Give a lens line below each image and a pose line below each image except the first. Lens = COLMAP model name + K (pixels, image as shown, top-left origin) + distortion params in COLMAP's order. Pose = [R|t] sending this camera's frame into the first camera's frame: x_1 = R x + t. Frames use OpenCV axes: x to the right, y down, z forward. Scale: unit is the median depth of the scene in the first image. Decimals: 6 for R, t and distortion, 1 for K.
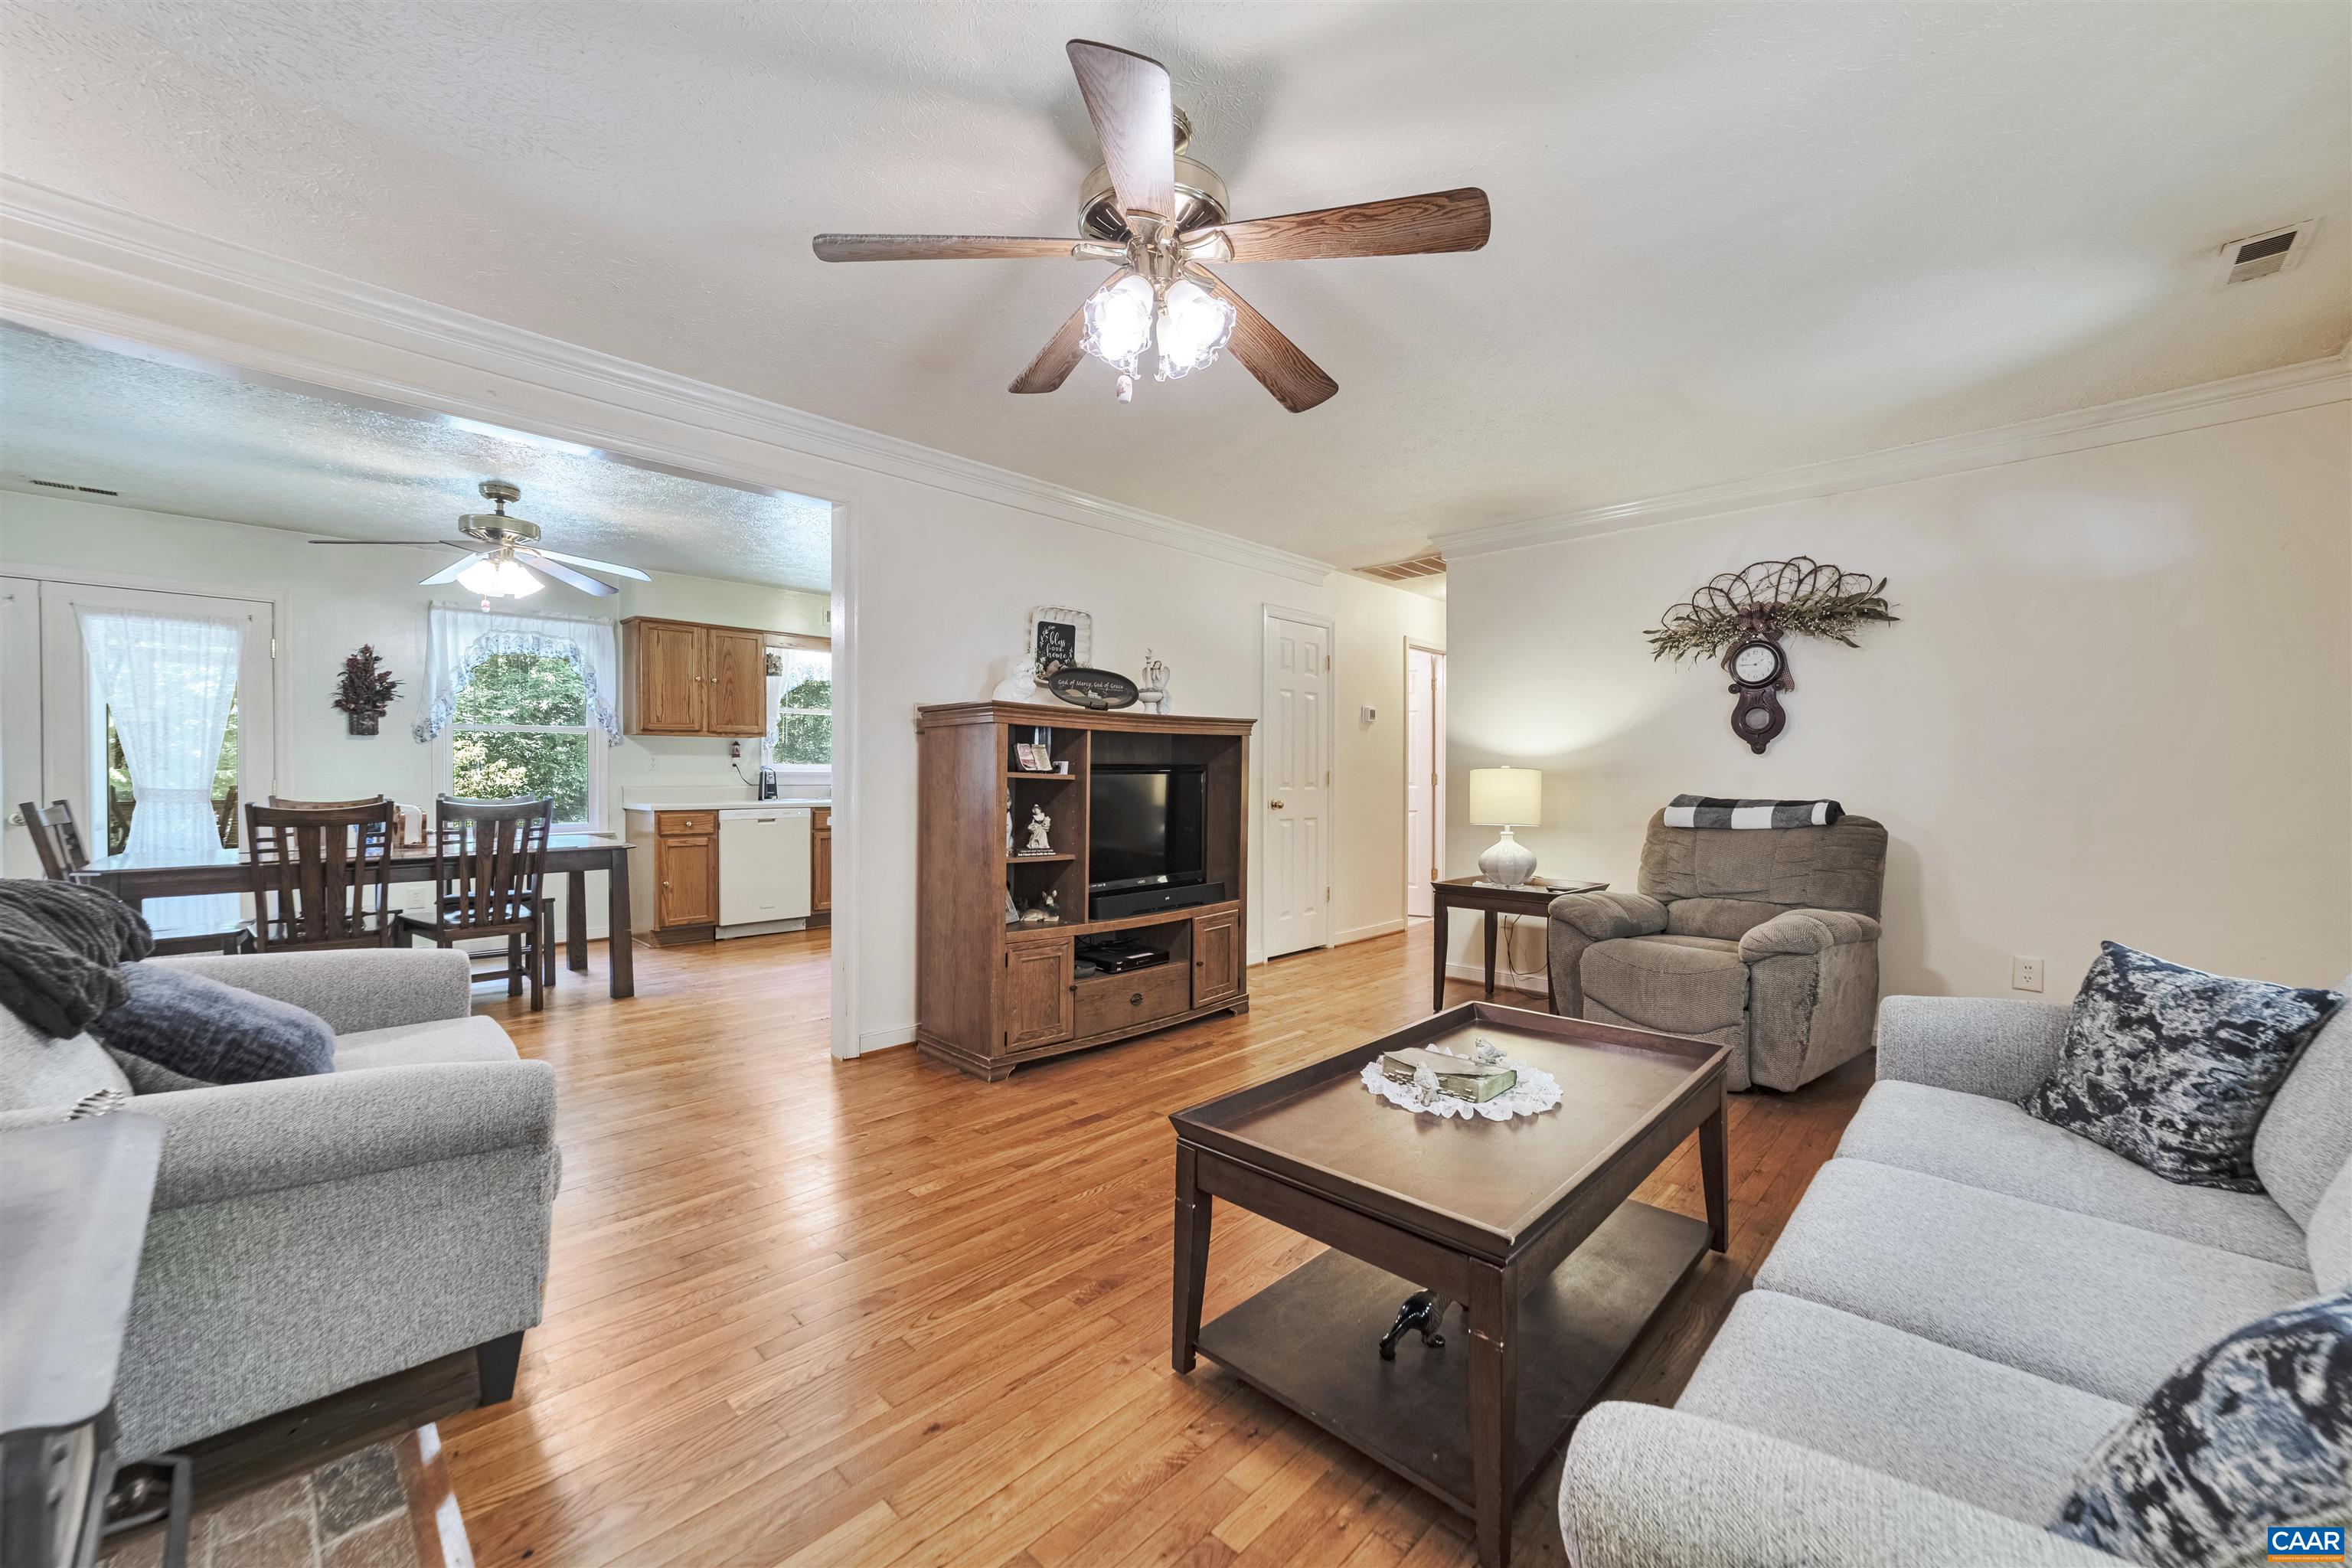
lens RADIAL K [[909.3, 0, 1187.2], [0, 909.3, 782.4], [0, 0, 1]] dist [-0.013552, 0.006174]
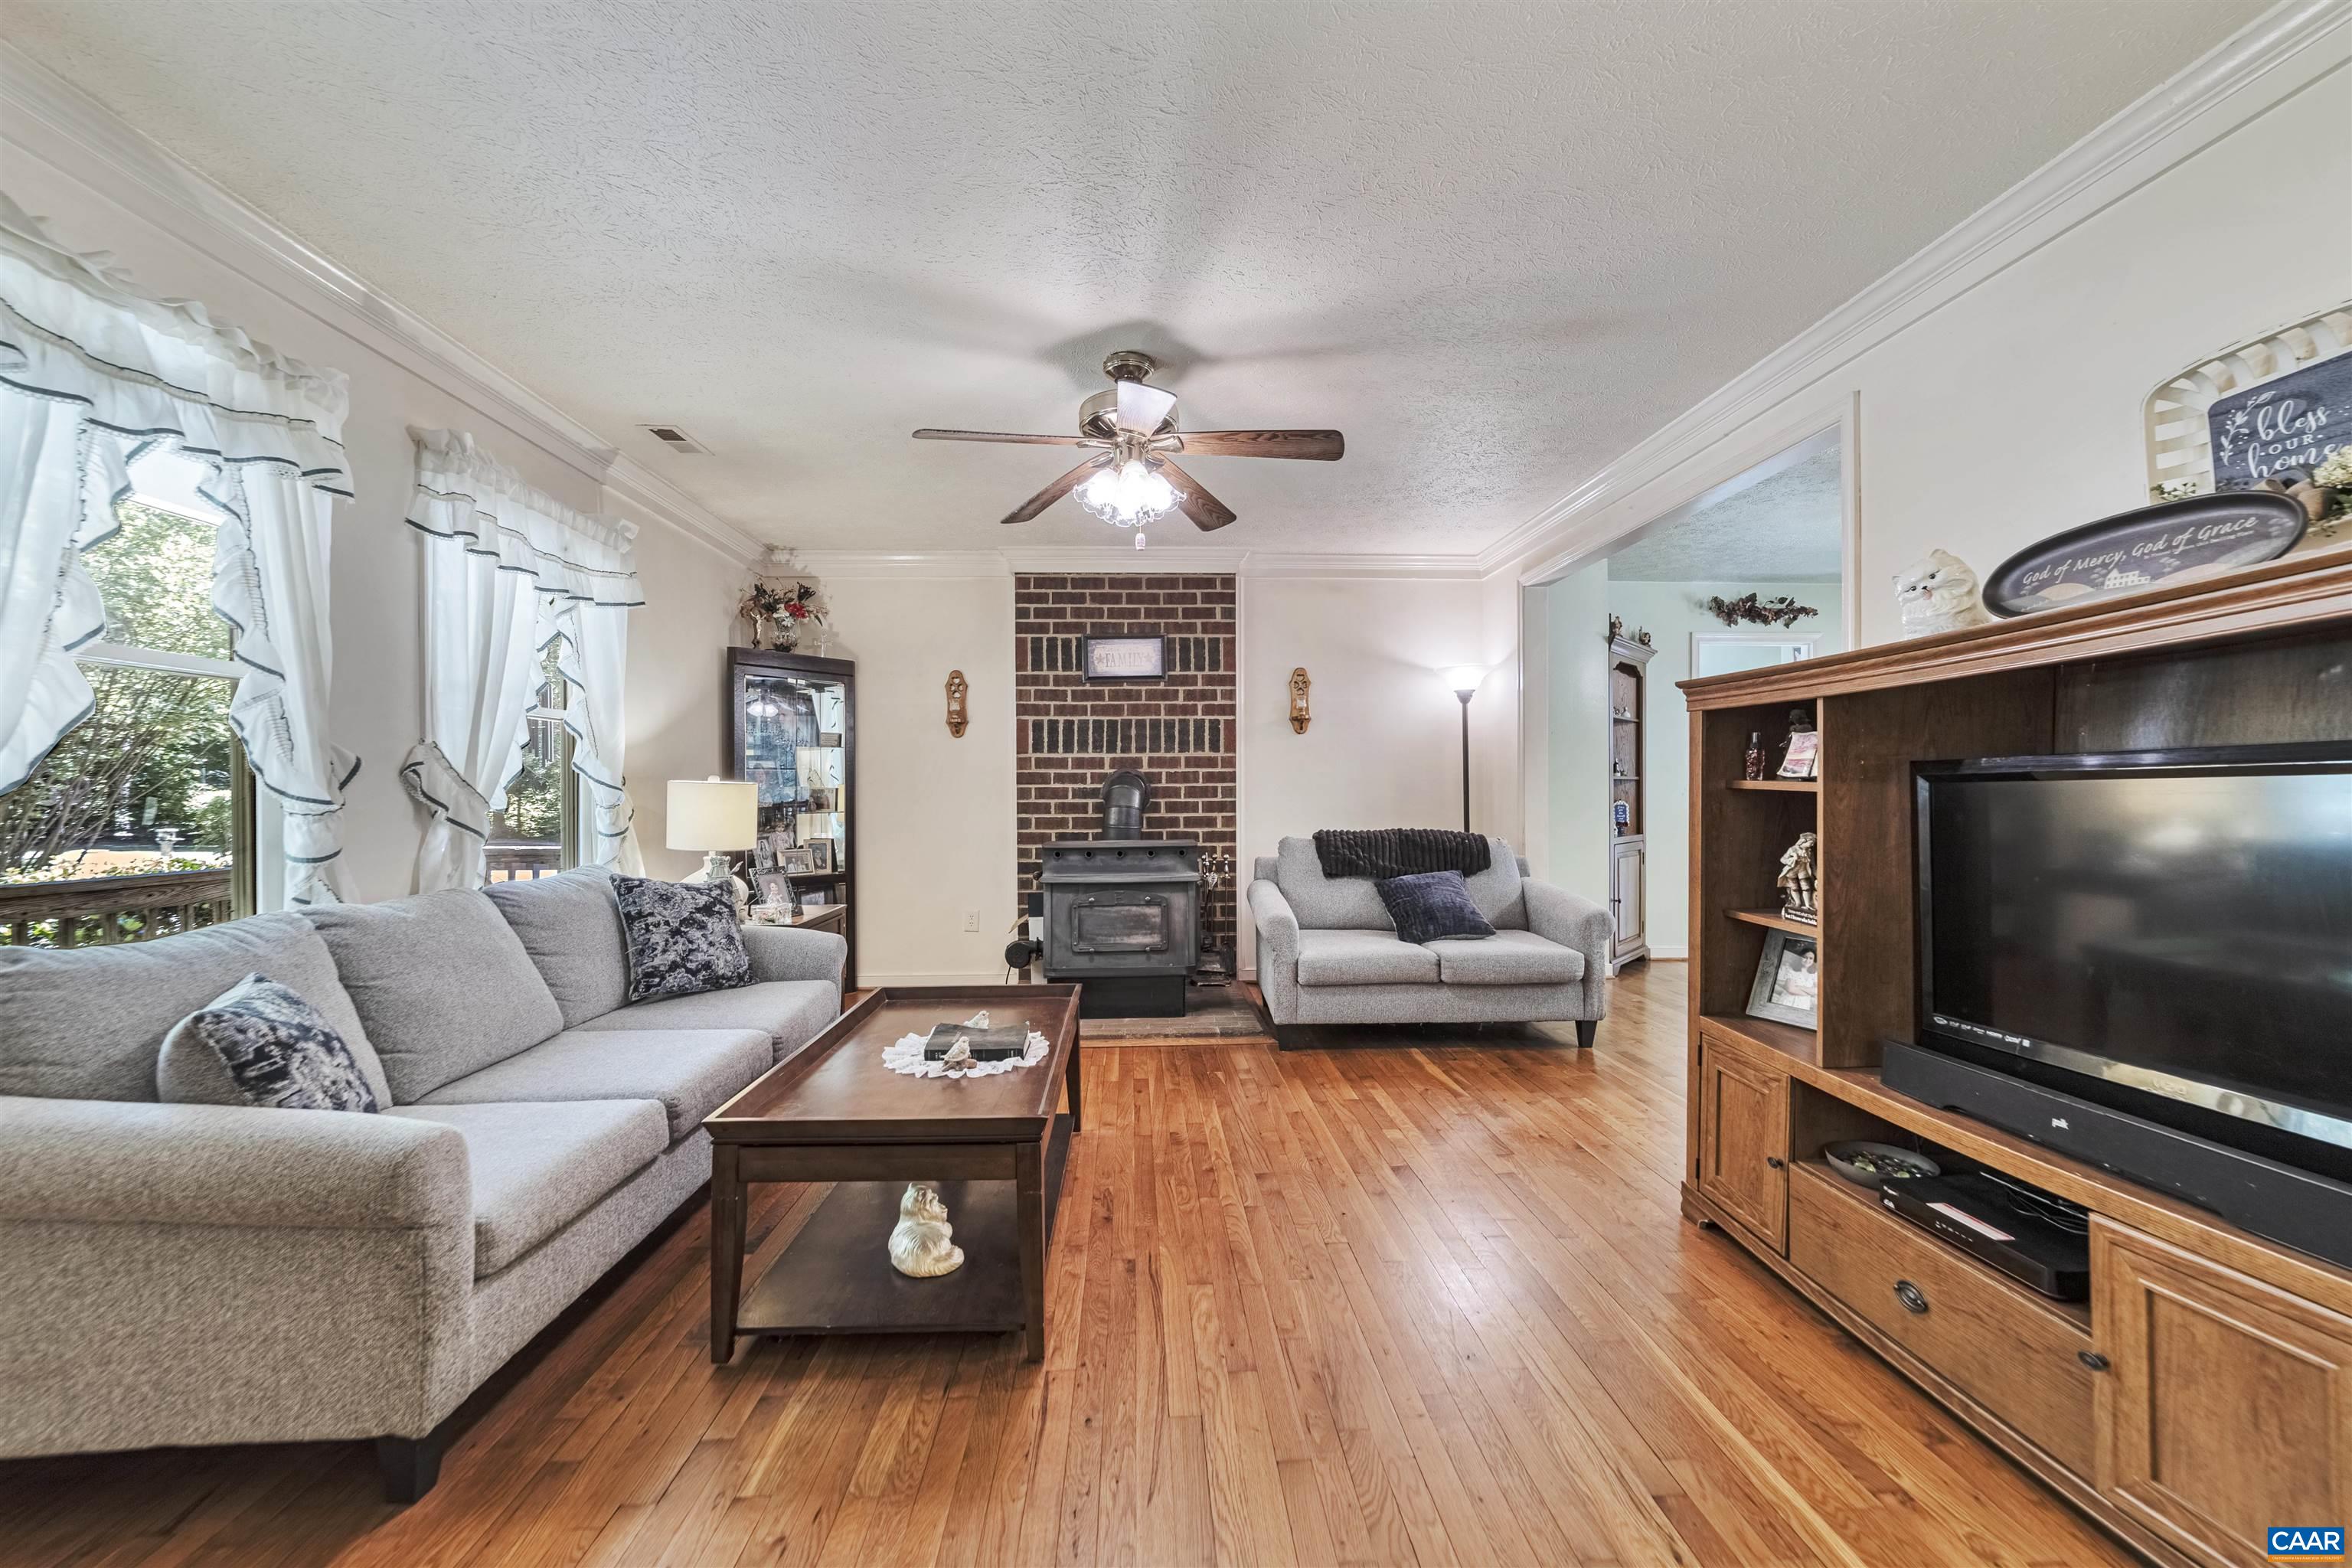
lens RADIAL K [[909.3, 0, 1183.2], [0, 909.3, 799.2], [0, 0, 1]] dist [-0.013552, 0.006174]
pose [[-0.689153, 0.005917, -0.724591, 0.533672], [-0.000109, 0.999966, 0.008269, -0.003358], [0.724616, 0.005778, -0.689129, 1.121349]]
